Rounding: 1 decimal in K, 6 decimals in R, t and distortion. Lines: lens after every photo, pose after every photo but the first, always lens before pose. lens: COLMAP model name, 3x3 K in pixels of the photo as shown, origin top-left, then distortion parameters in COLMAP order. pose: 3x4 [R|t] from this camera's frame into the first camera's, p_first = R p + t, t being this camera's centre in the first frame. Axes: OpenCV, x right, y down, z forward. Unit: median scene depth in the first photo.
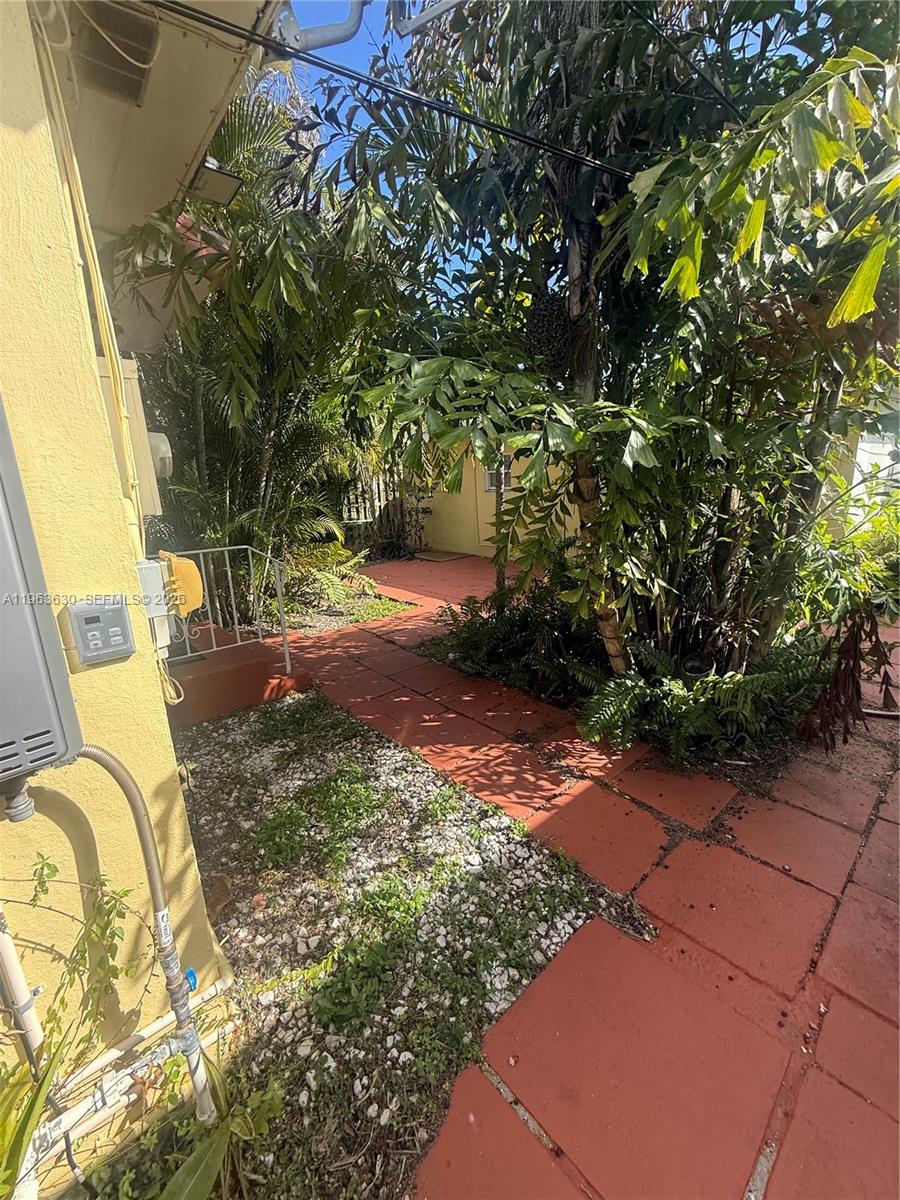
lens RADIAL K [[478.2, 0, 449.6], [0, 478.2, 594.8], [0, 0, 1]] dist [-0.001340, 0.000429]
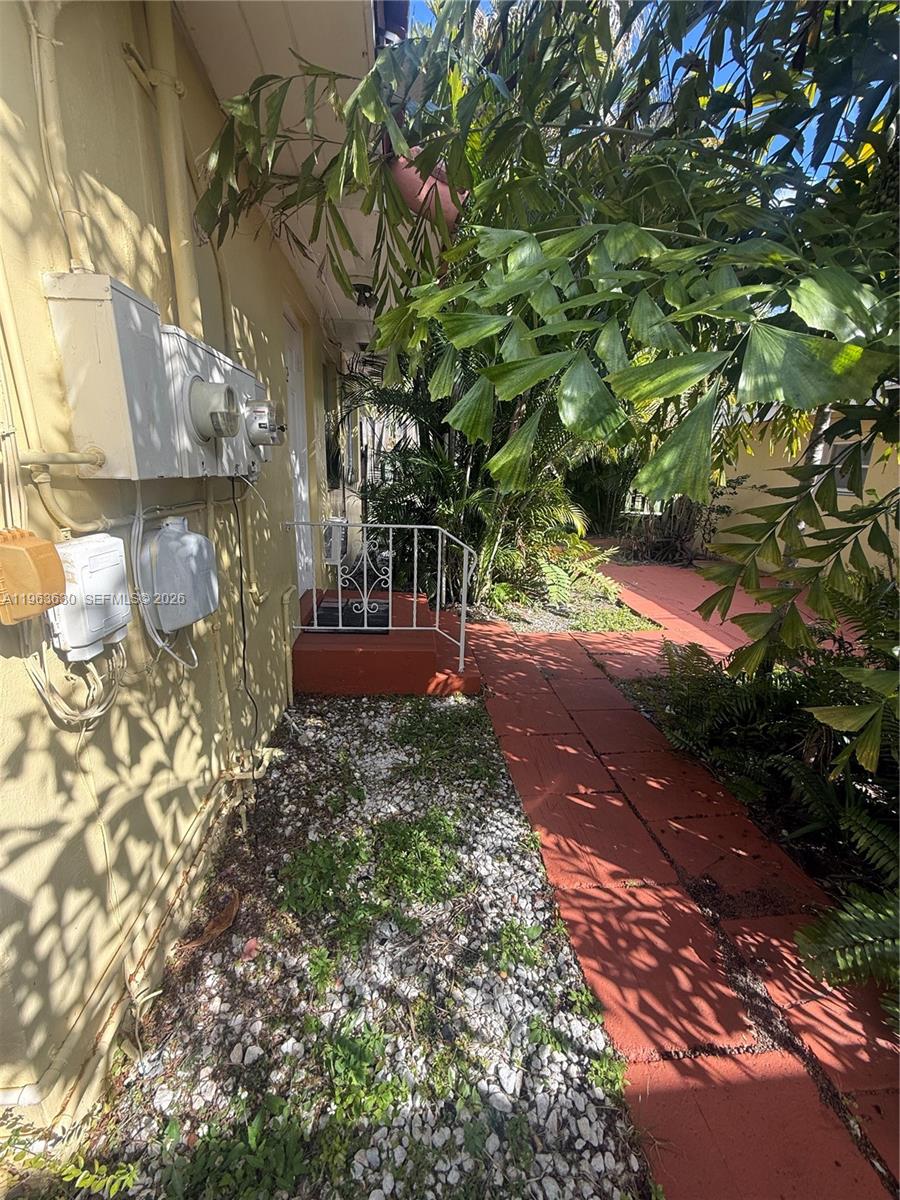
lens RADIAL K [[478.2, 0, 449.6], [0, 478.2, 594.8], [0, 0, 1]] dist [-0.001340, 0.000429]
pose [[0.816146, 0.208272, -0.539007, 0.146933], [-0.191057, 0.977586, 0.088447, -0.077181], [0.545346, 0.030795, 0.837645, 0.322201]]
